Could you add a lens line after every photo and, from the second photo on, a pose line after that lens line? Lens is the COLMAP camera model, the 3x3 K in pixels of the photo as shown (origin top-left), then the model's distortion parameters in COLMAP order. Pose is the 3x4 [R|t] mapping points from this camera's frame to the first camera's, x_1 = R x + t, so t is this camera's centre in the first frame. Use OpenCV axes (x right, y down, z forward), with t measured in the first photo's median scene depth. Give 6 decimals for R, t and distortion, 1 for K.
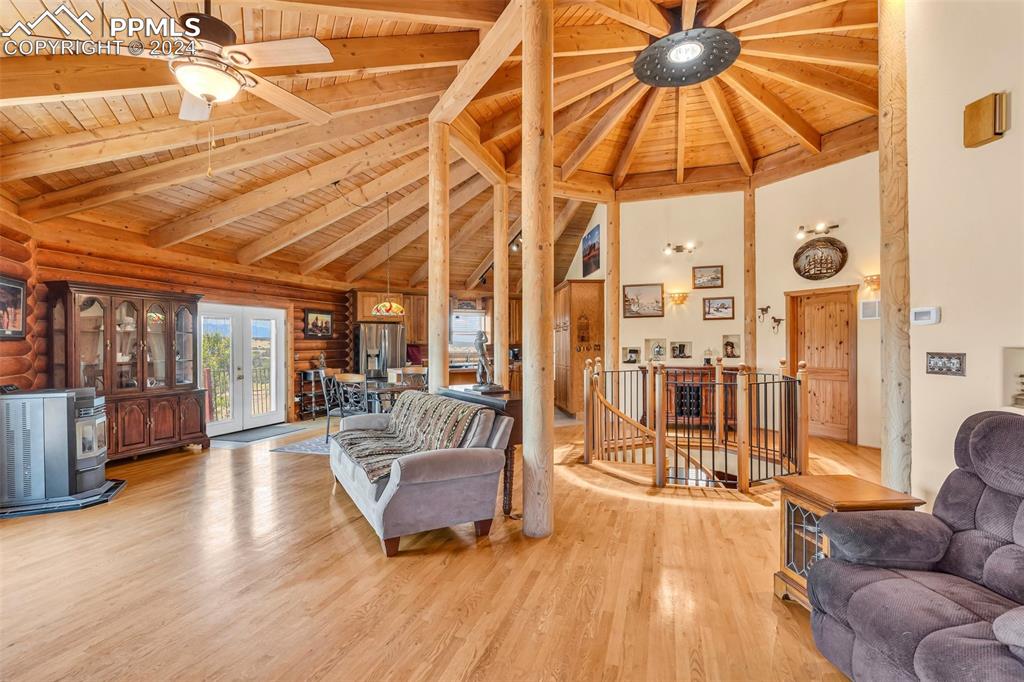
lens RADIAL K [[488.6, 0, 507.0], [0, 488.6, 345.5], [0, 0, 1]] dist [0.003257, 0.000268]
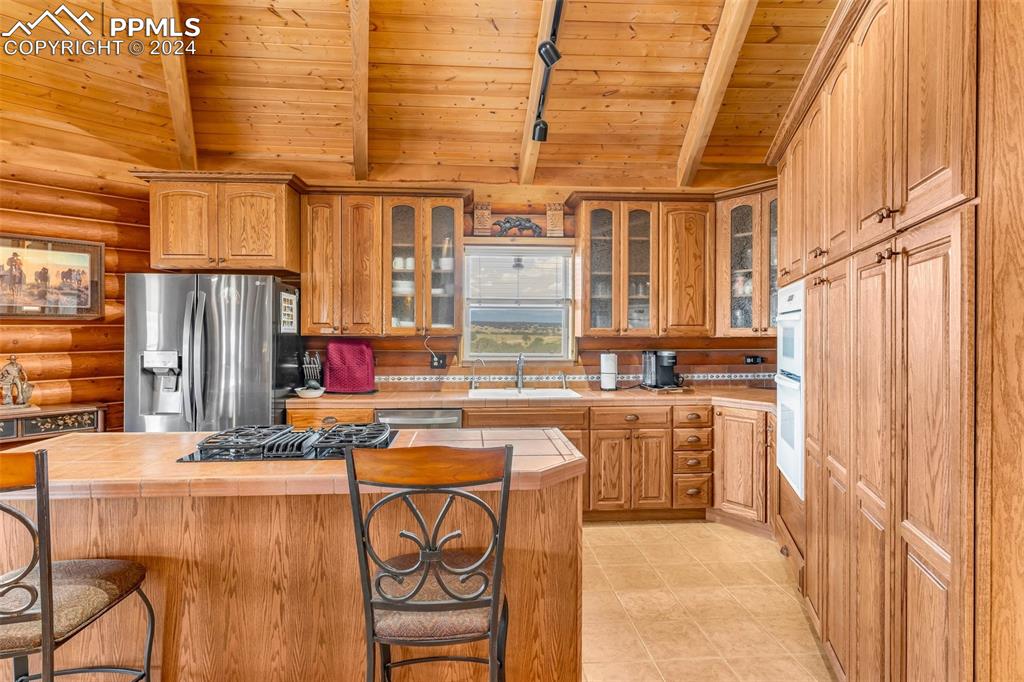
lens RADIAL K [[536.4, 0, 507.6], [0, 536.4, 335.6], [0, 0, 1]] dist [-0.001805, -0.000353]
pose [[0.922237, 0.009981, -0.386496, 0.090013], [-0.005610, 0.999907, 0.012434, -0.011454], [0.386584, -0.009299, 0.922207, 0.955257]]
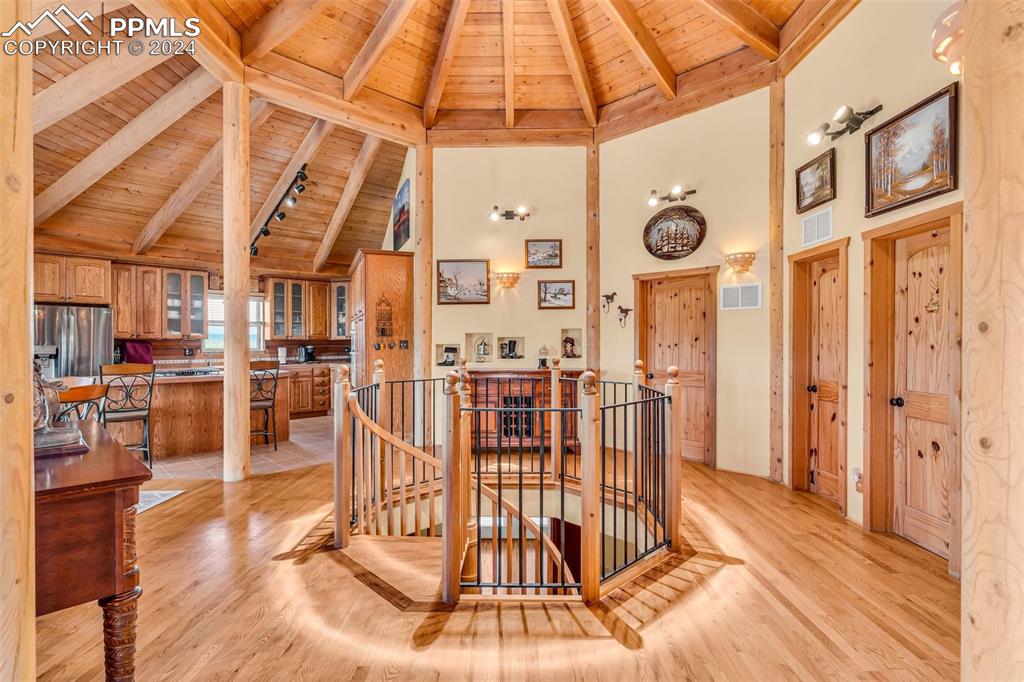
lens RADIAL K [[488.6, 0, 507.0], [0, 488.6, 345.5], [0, 0, 1]] dist [0.003257, 0.000268]
pose [[0.955187, 0.001777, 0.295999, 0.131085], [-0.003600, 0.999978, 0.005616, 0.001252], [-0.295982, -0.006430, 0.955172, 0.287422]]
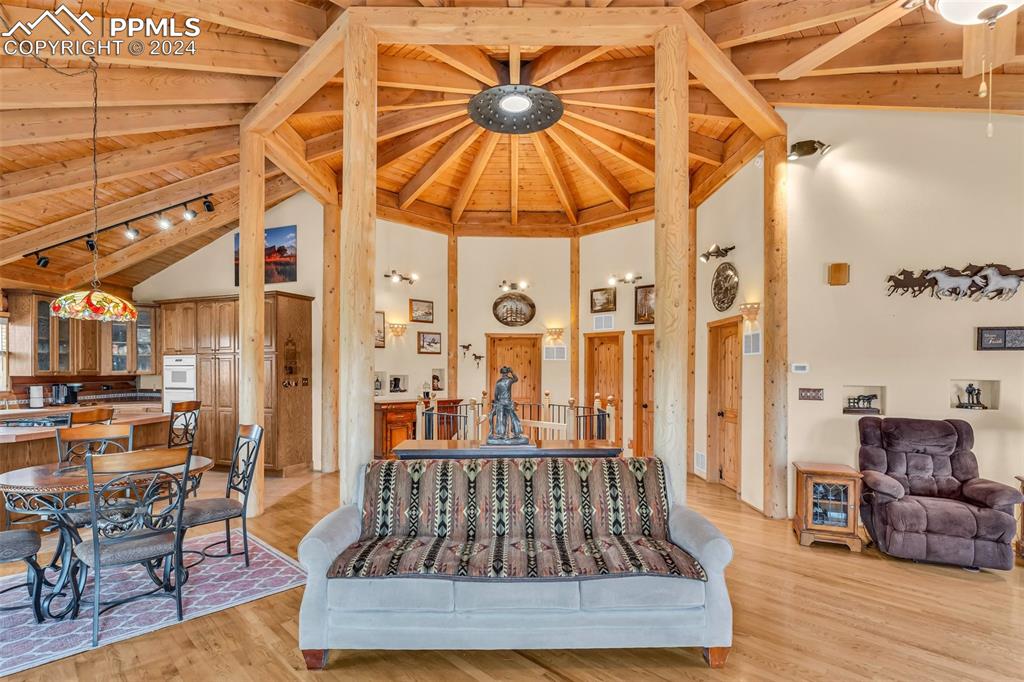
lens RADIAL K [[501.1, 0, 515.0], [0, 501.1, 374.4], [0, 0, 1]] dist [0.002166, 0.000167]
pose [[0.448521, 0.002436, 0.893769, -0.442838], [-0.005672, 0.999984, 0.000120, -0.010996], [-0.893754, -0.005123, 0.448528, 0.377255]]
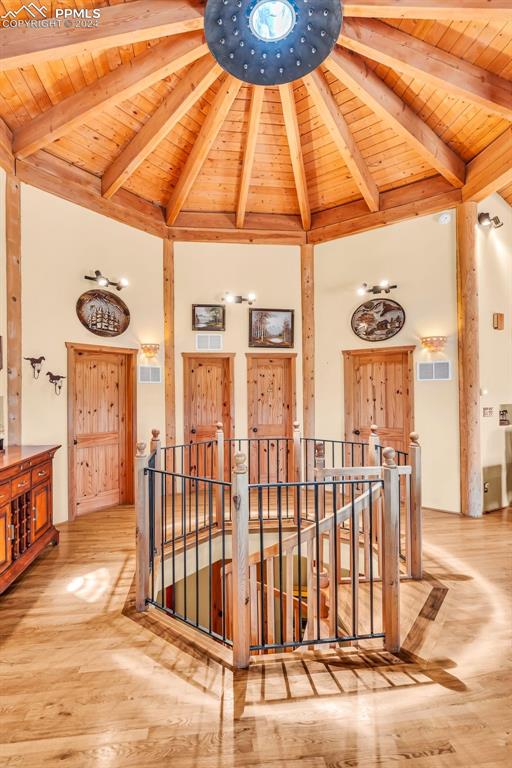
lens RADIAL K [[382.6, 0, 242.2], [0, 382.6, 387.5], [0, 0, 1]] dist [0.000272, 0.000675]
pose [[-0.424050, 0.017992, 0.905460, -0.100004], [0.011732, 0.999828, -0.014373, -0.022945], [-0.905563, 0.004528, -0.424188, 0.949022]]
